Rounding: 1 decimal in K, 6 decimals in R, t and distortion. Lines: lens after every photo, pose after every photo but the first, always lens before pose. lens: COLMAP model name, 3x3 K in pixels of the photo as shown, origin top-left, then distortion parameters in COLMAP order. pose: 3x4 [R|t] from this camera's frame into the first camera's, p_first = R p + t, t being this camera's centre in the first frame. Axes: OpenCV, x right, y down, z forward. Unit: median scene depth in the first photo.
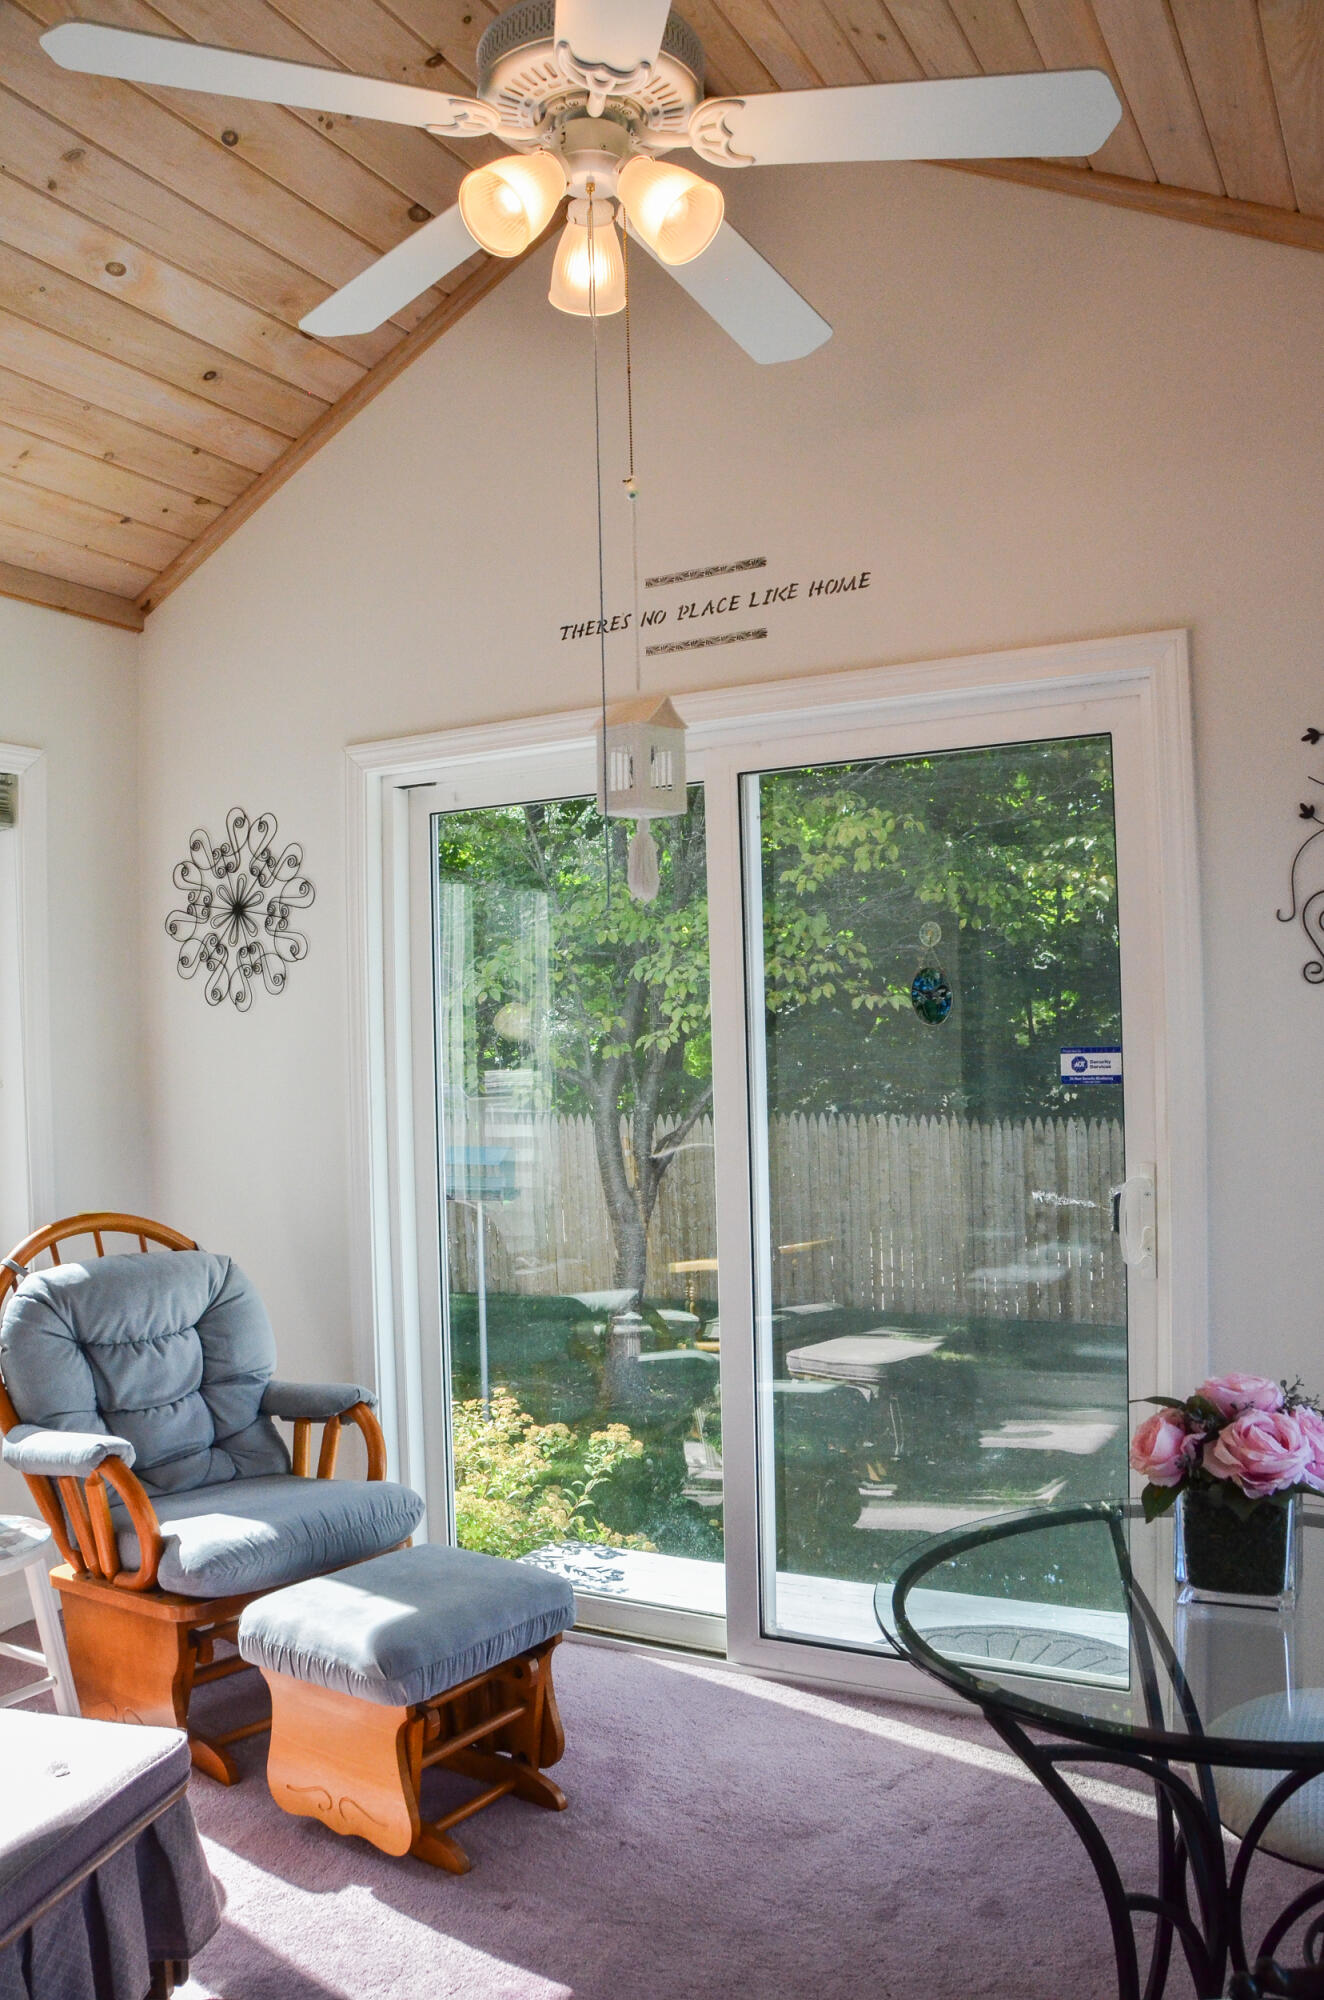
lens RADIAL K [[1540.6, 0, 685.4], [0, 1540.6, 1033.8], [0, 0, 1]] dist [-0.171479, 0.123036]
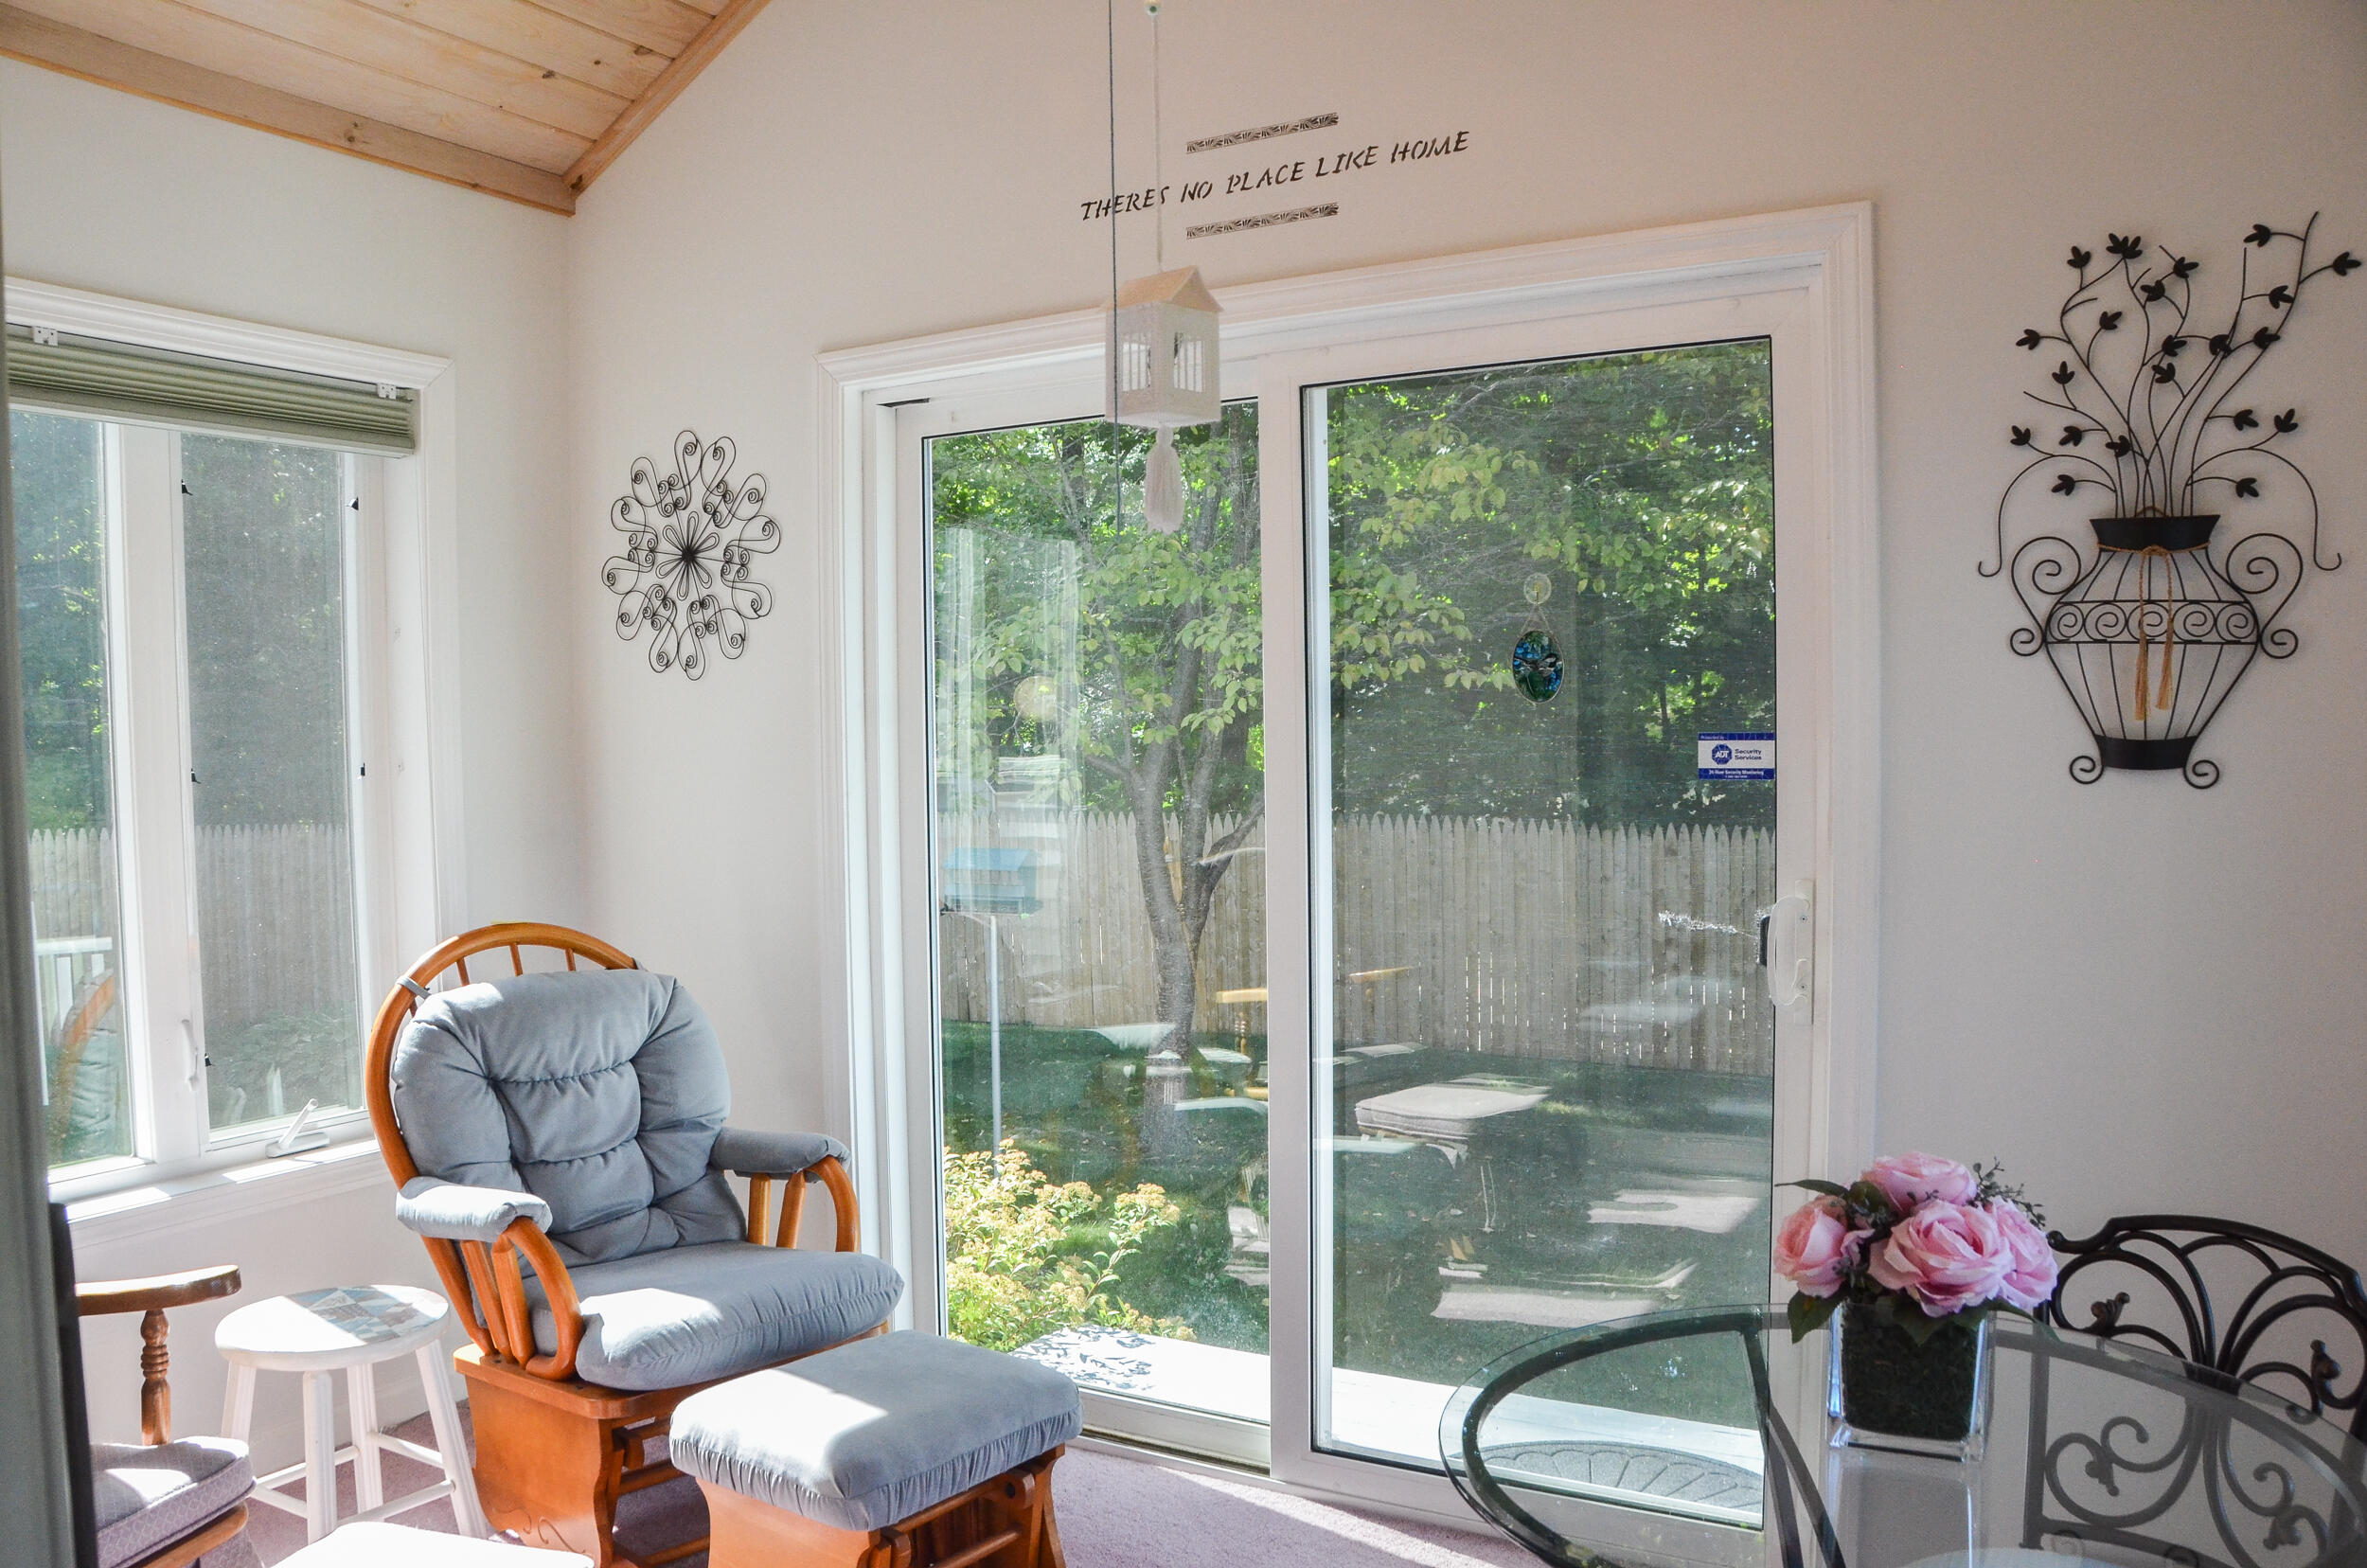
lens RADIAL K [[1823.4, 0, 1166.8], [0, 1823.4, 824.8], [0, 0, 1]] dist [-0.171479, 0.123036]
pose [[0.998838, 0.013458, -0.046277, 0.009937], [-0.010749, 0.998241, 0.058296, 0.004095], [0.046980, -0.057730, 0.997226, 0.037434]]
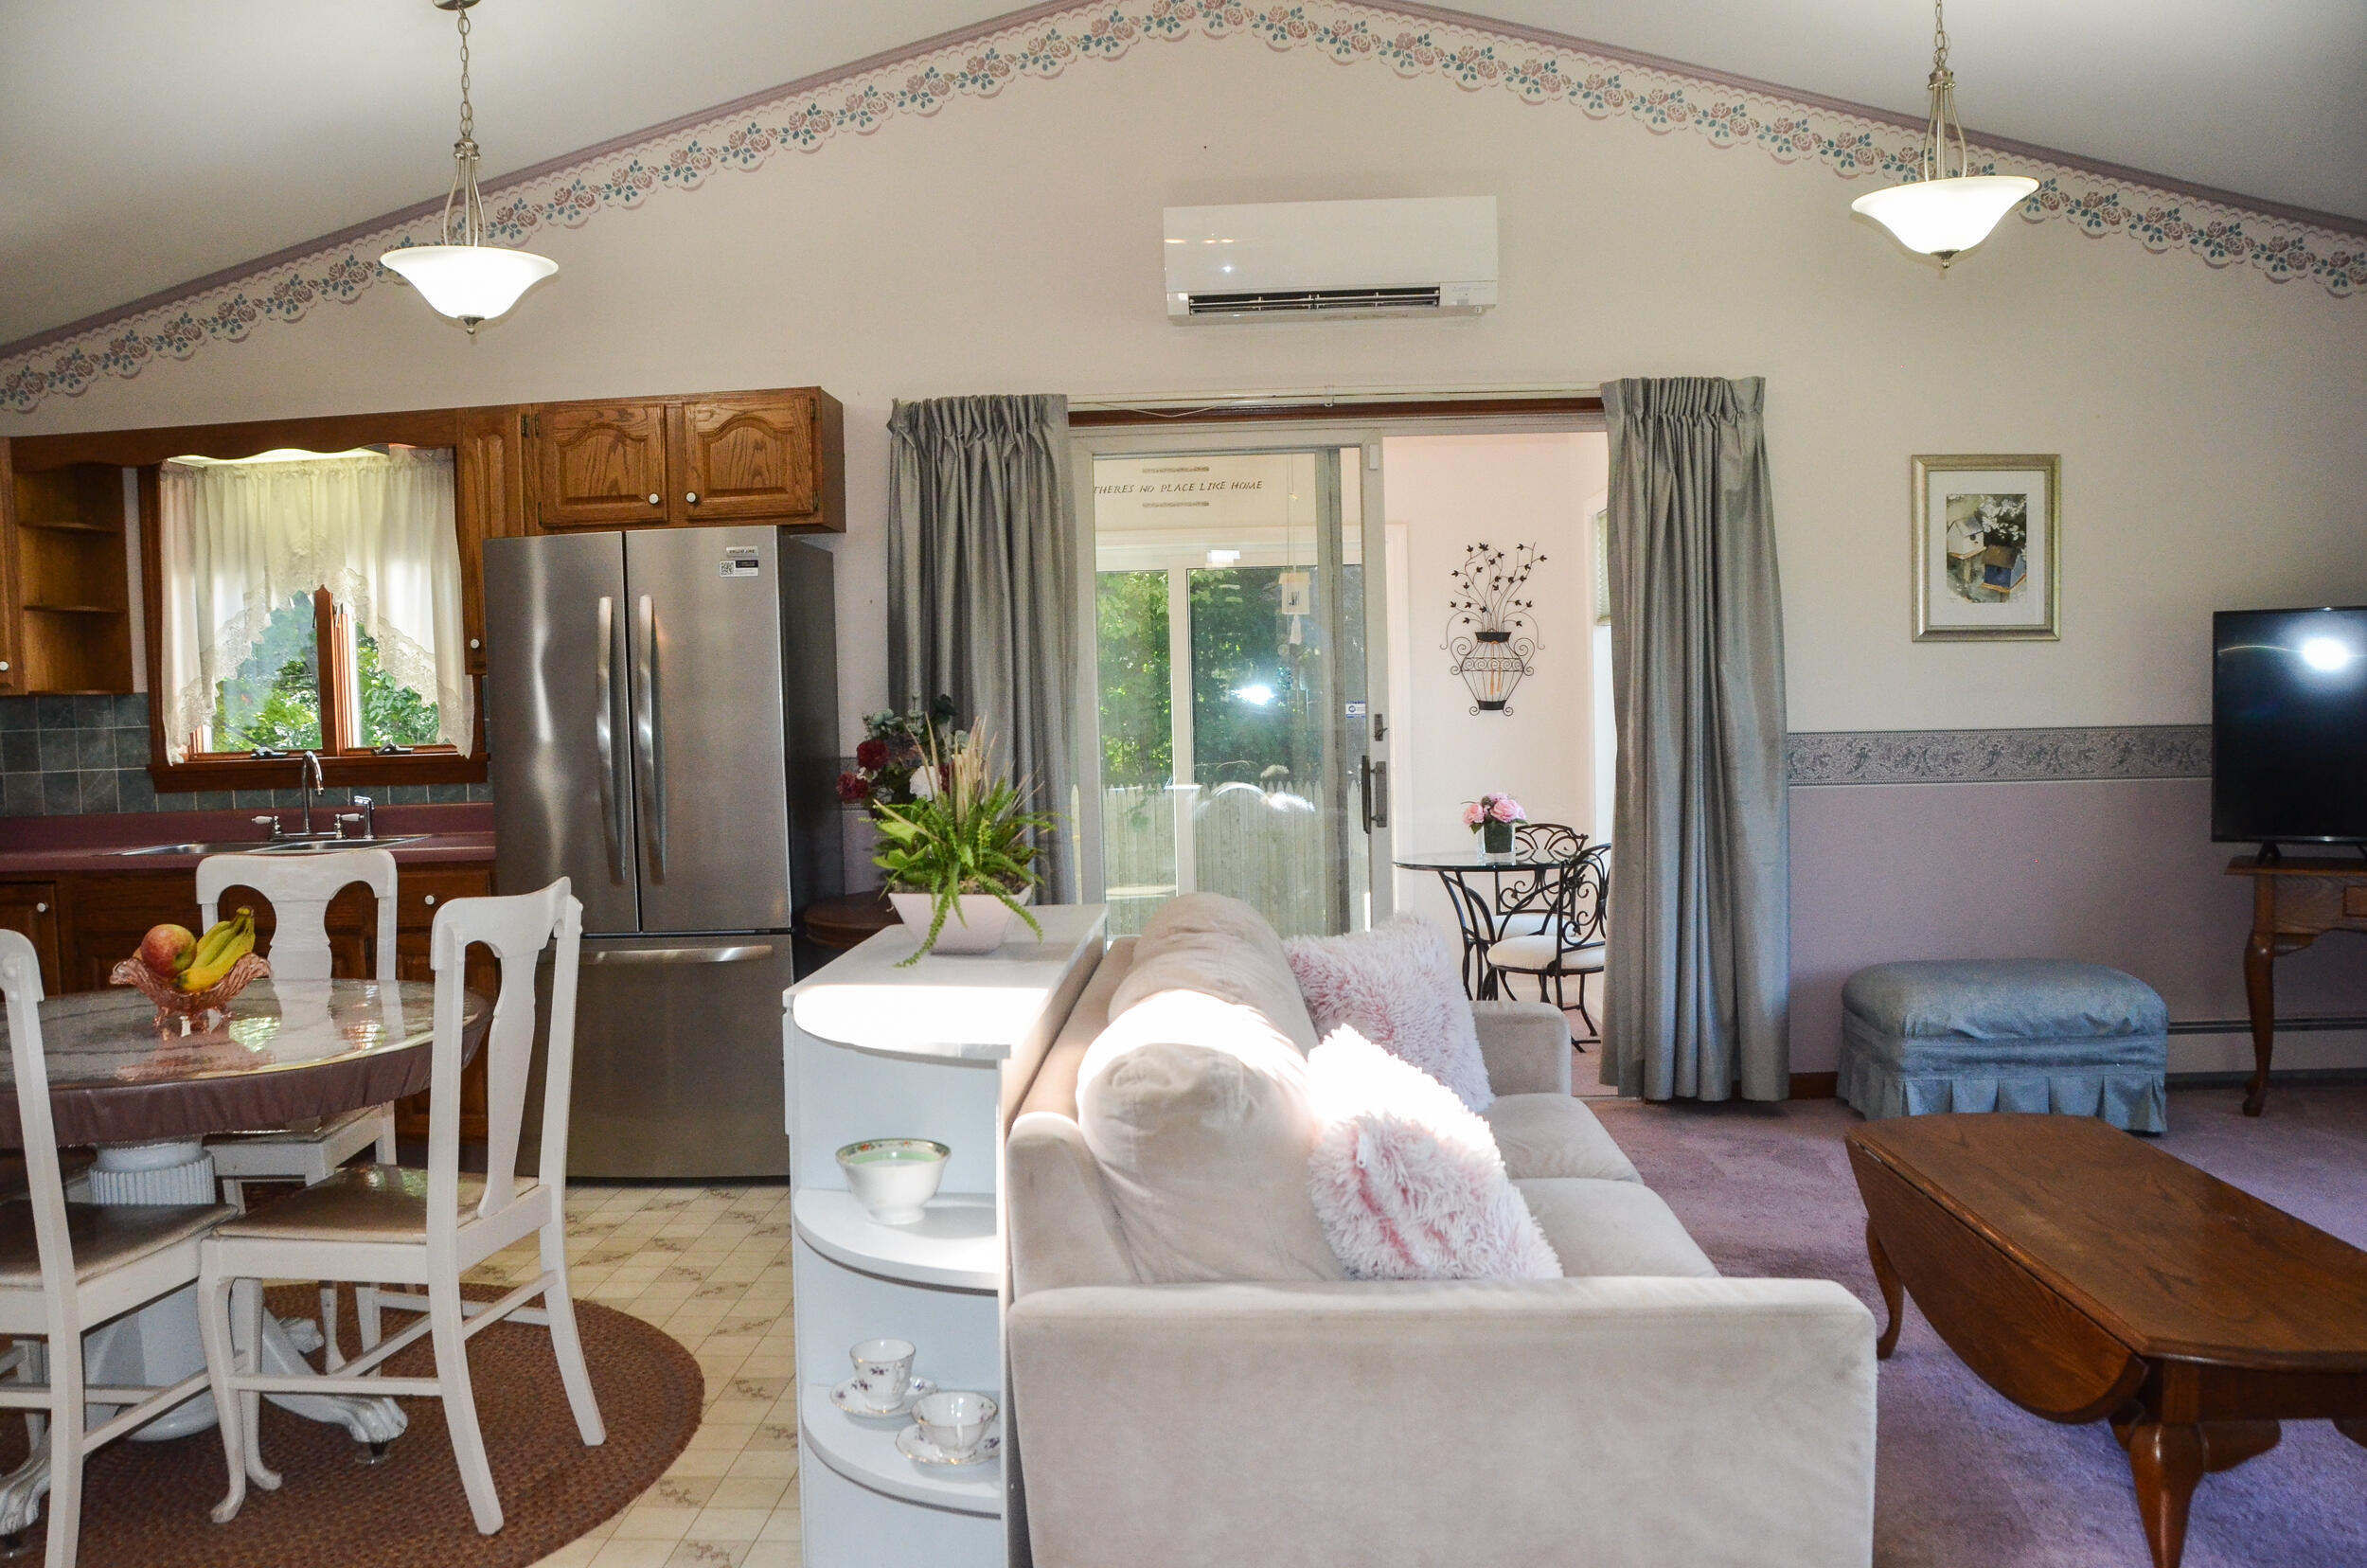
lens RADIAL K [[1823.4, 0, 1166.8], [0, 1823.4, 824.8], [0, 0, 1]] dist [-0.171479, 0.123036]
pose [[0.904921, -0.023425, 0.424934, -0.886378], [-0.000452, 0.998431, 0.056001, 0.031313], [-0.425579, -0.050868, 0.903490, -1.037502]]
